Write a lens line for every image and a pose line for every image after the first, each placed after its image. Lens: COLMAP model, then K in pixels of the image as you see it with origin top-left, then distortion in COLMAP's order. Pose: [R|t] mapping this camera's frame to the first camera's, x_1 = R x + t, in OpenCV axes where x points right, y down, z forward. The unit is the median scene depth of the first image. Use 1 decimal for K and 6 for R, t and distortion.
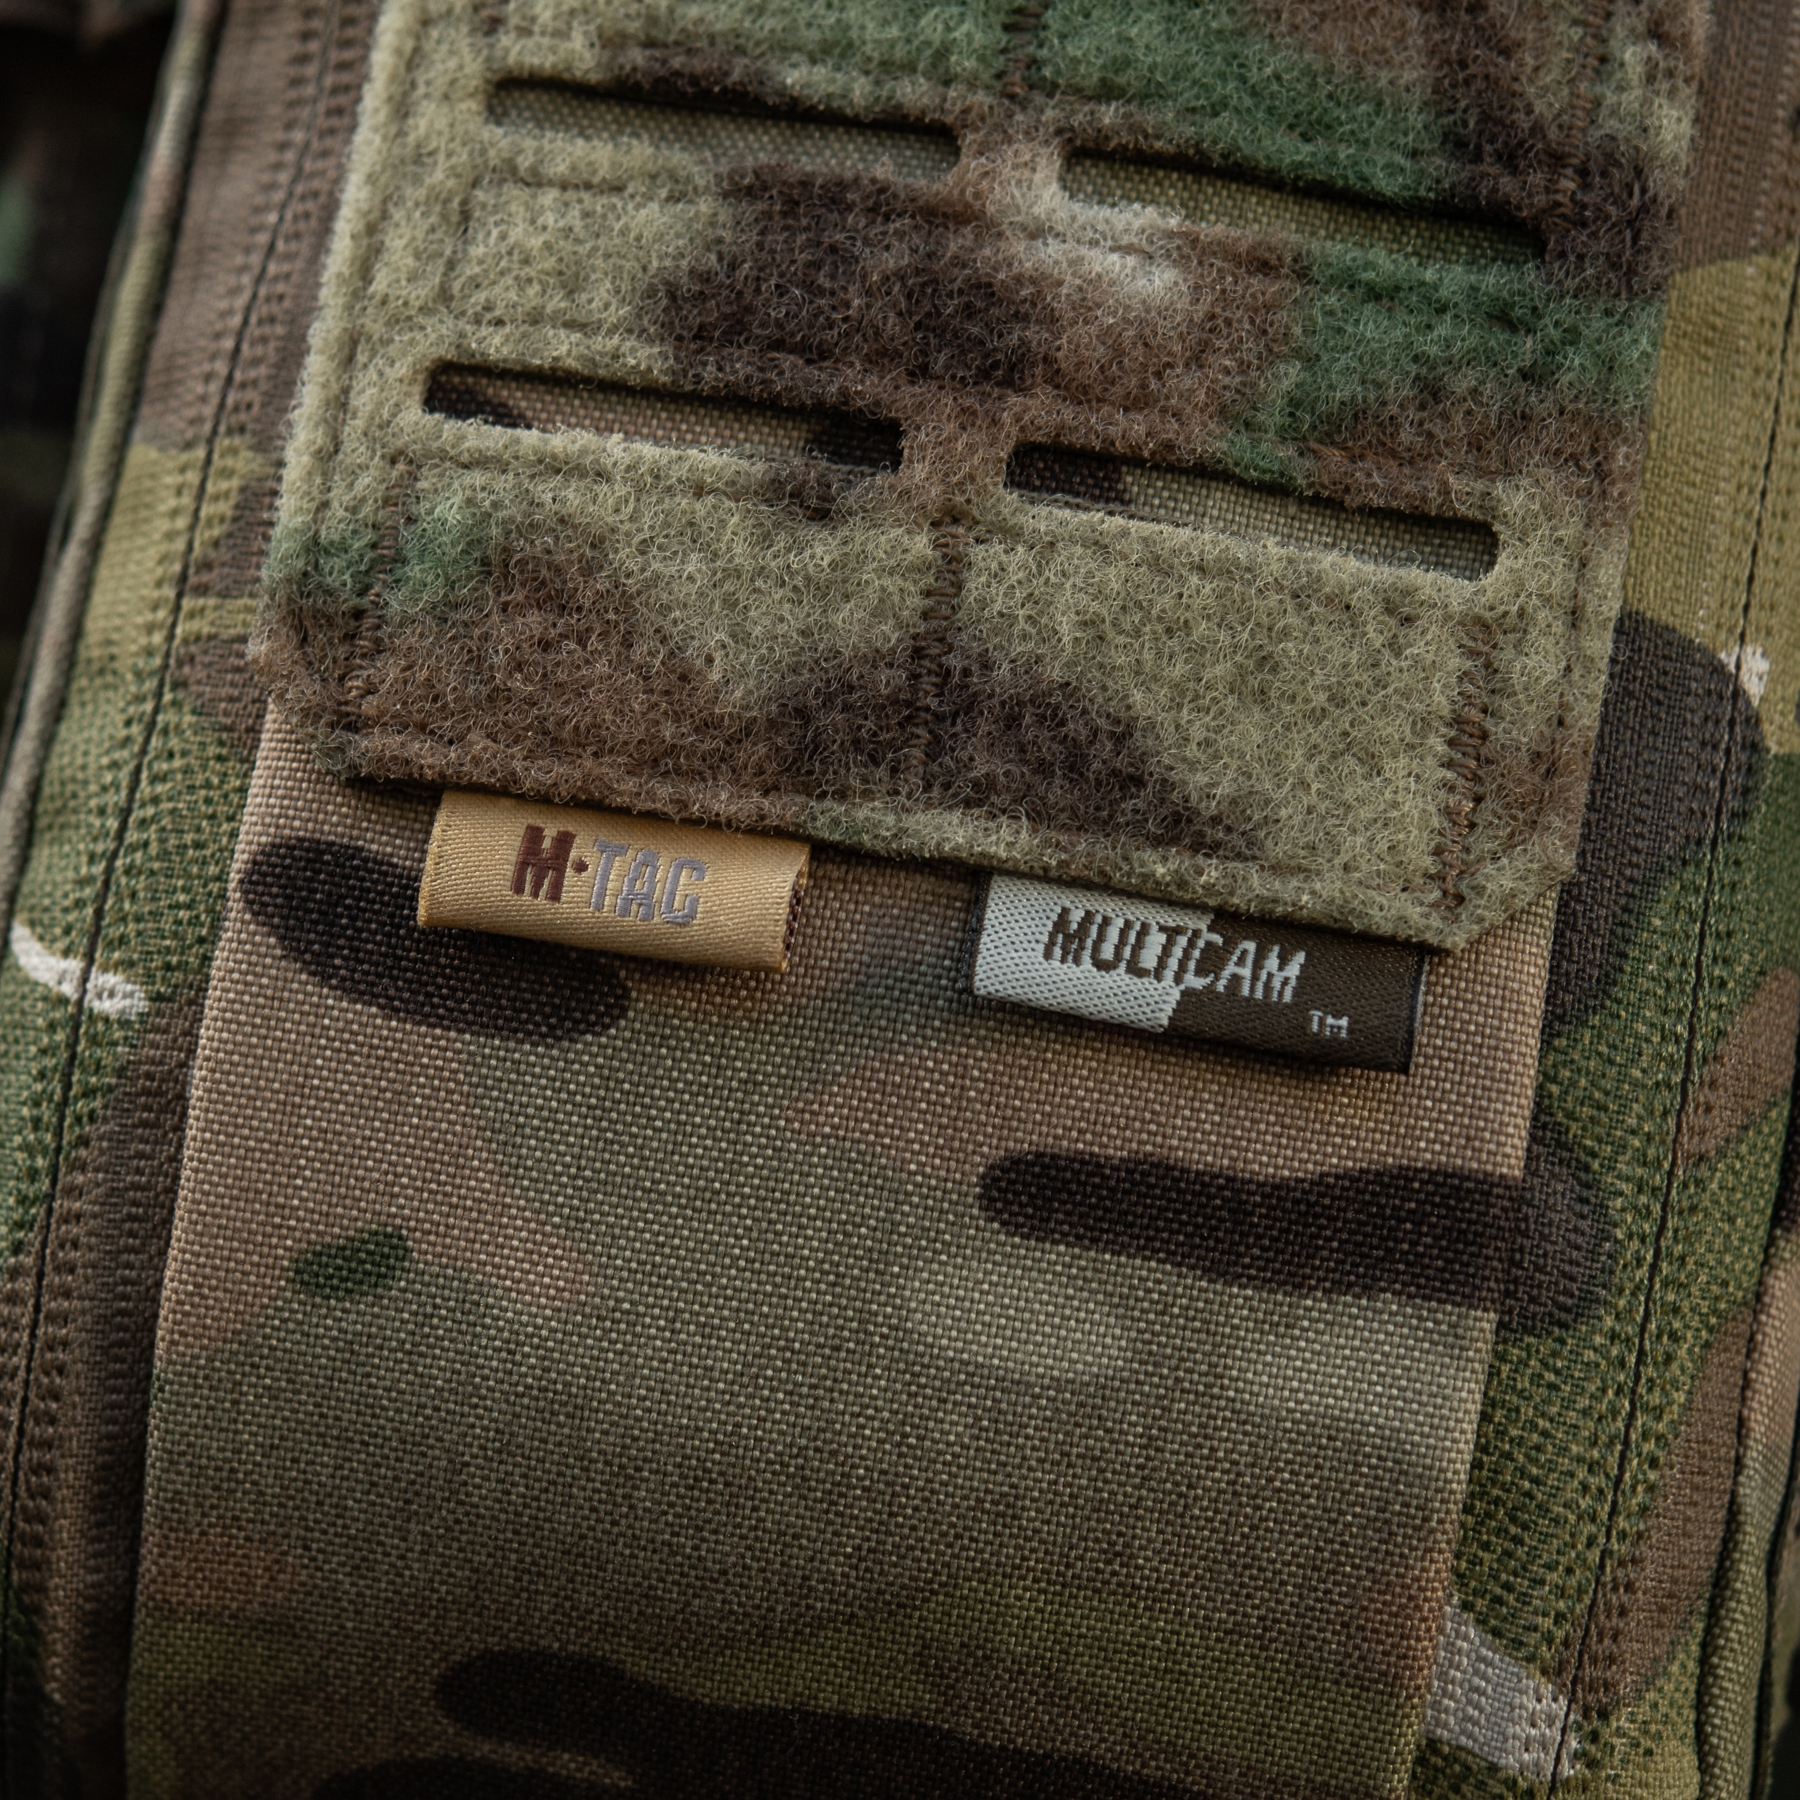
lens RADIAL K [[5331.5, 0, 897.5], [0, 5331.5, 947.5], [0, 0, 1]] dist [0.076970, 0.000000]
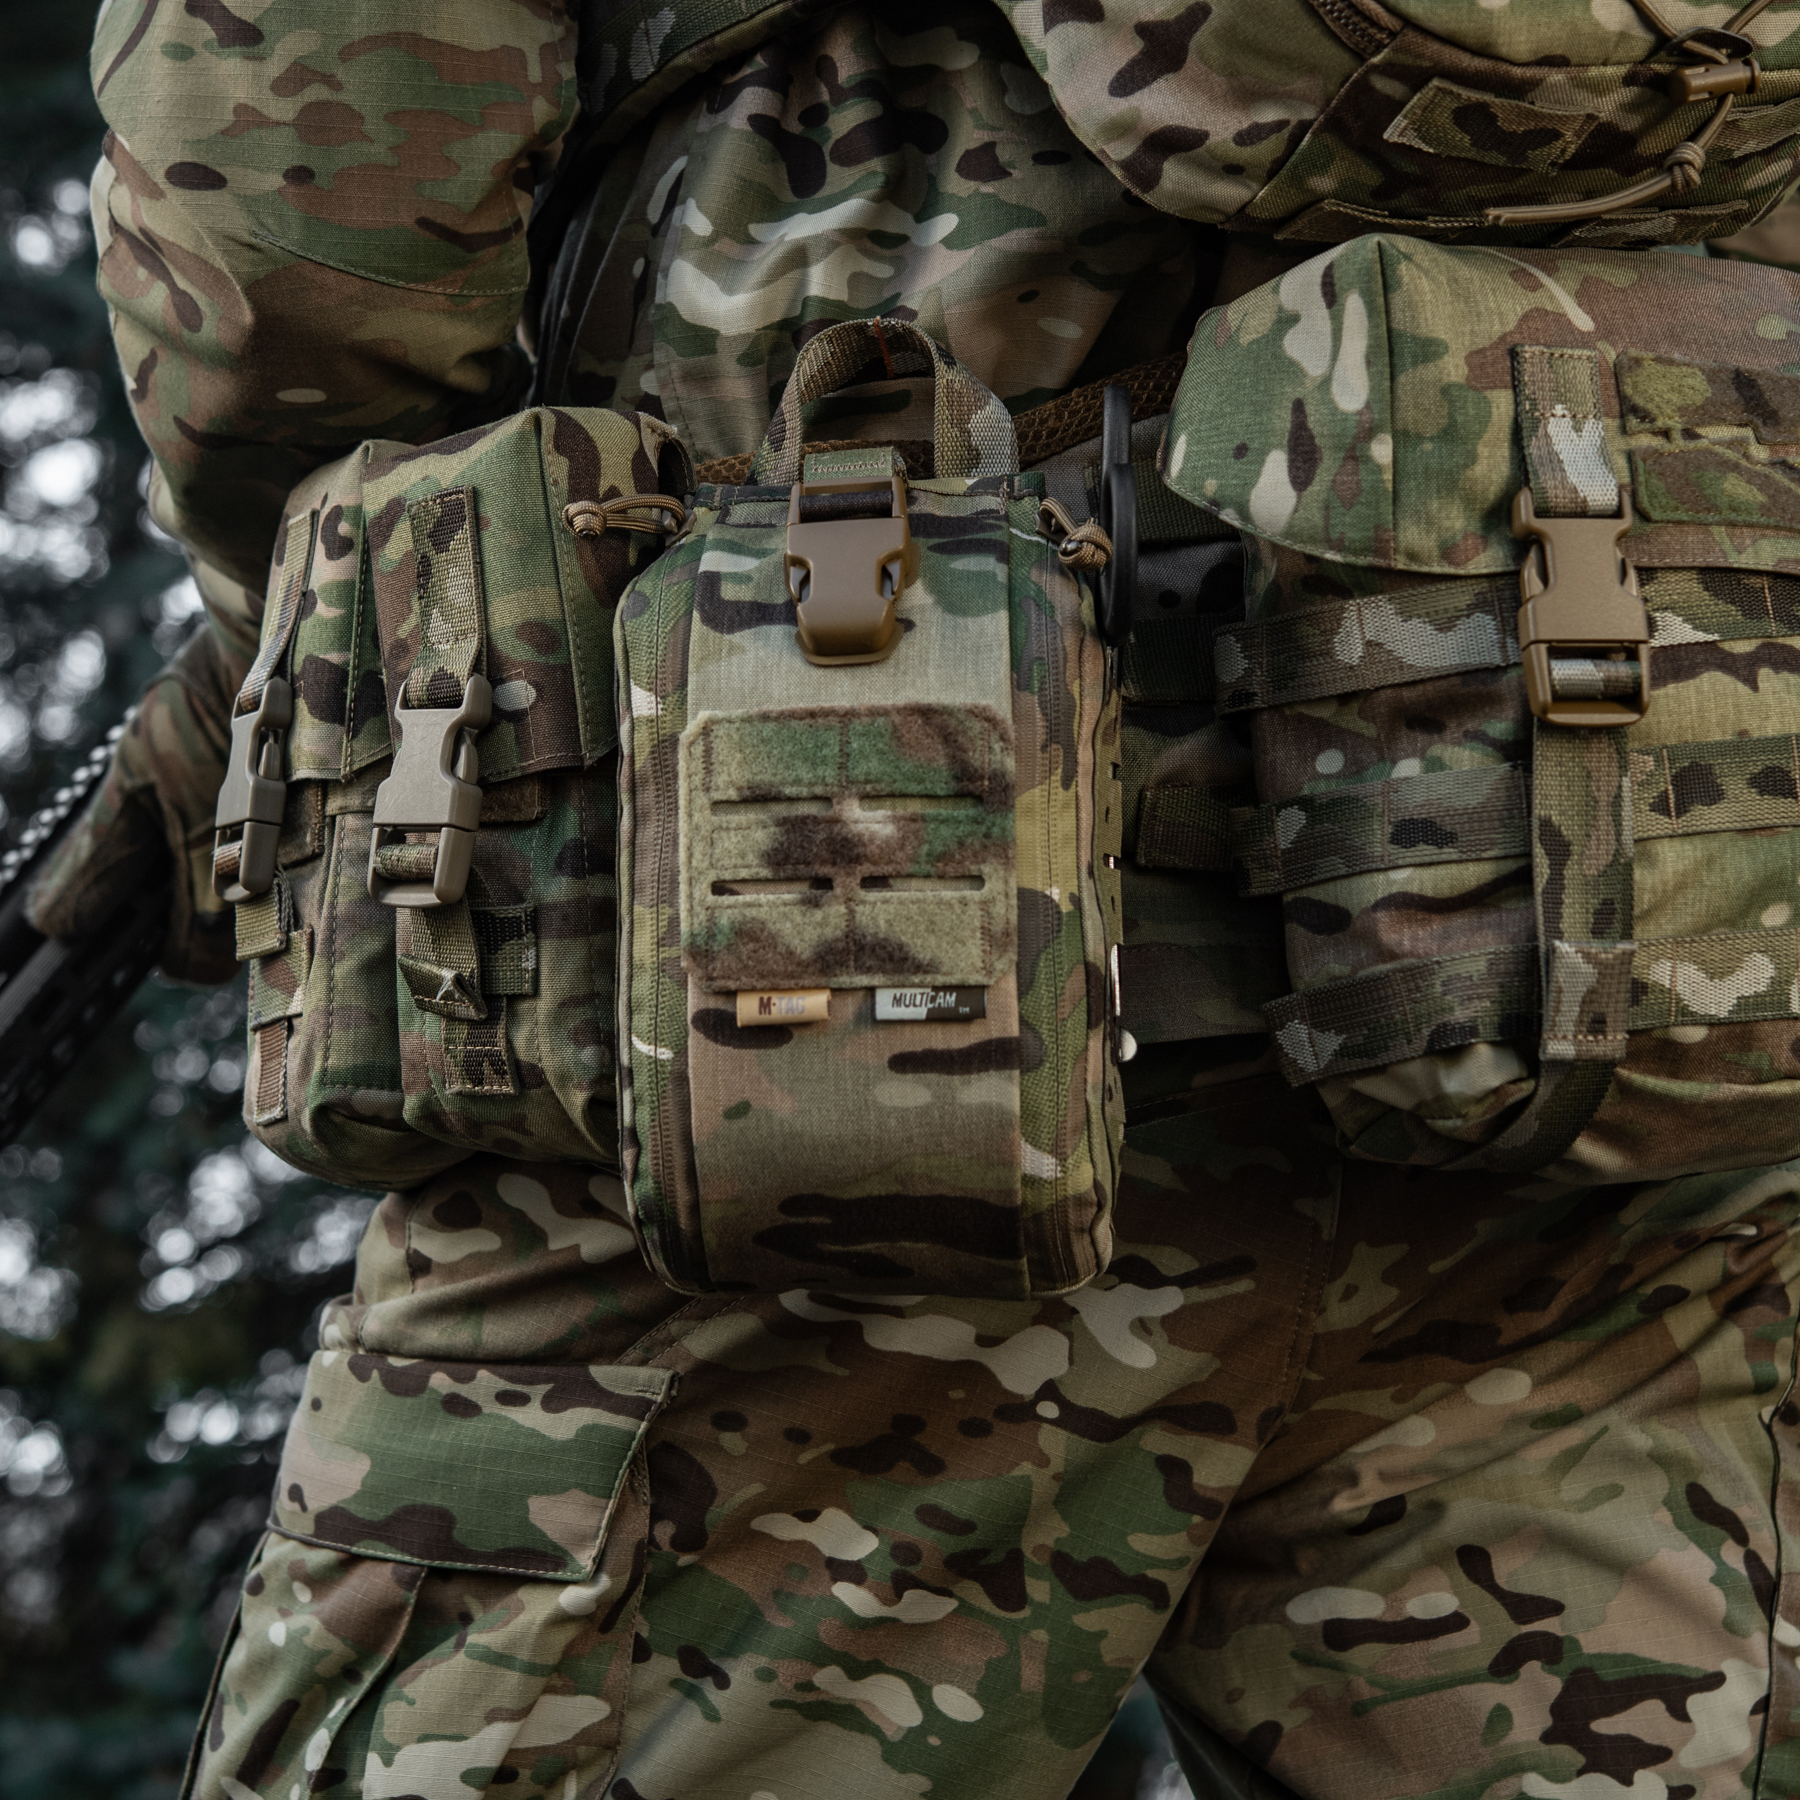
lens RADIAL K [[4296.7, 0, 908.0], [0, 4296.7, 893.1], [0, 0, 1]] dist [-0.331984, 0.000000]
pose [[0.981546, -0.190757, -0.013408, 0.097433], [0.190982, 0.974324, 0.119240, -0.459801], [-0.009682, -0.119600, 0.992775, -2.184012]]
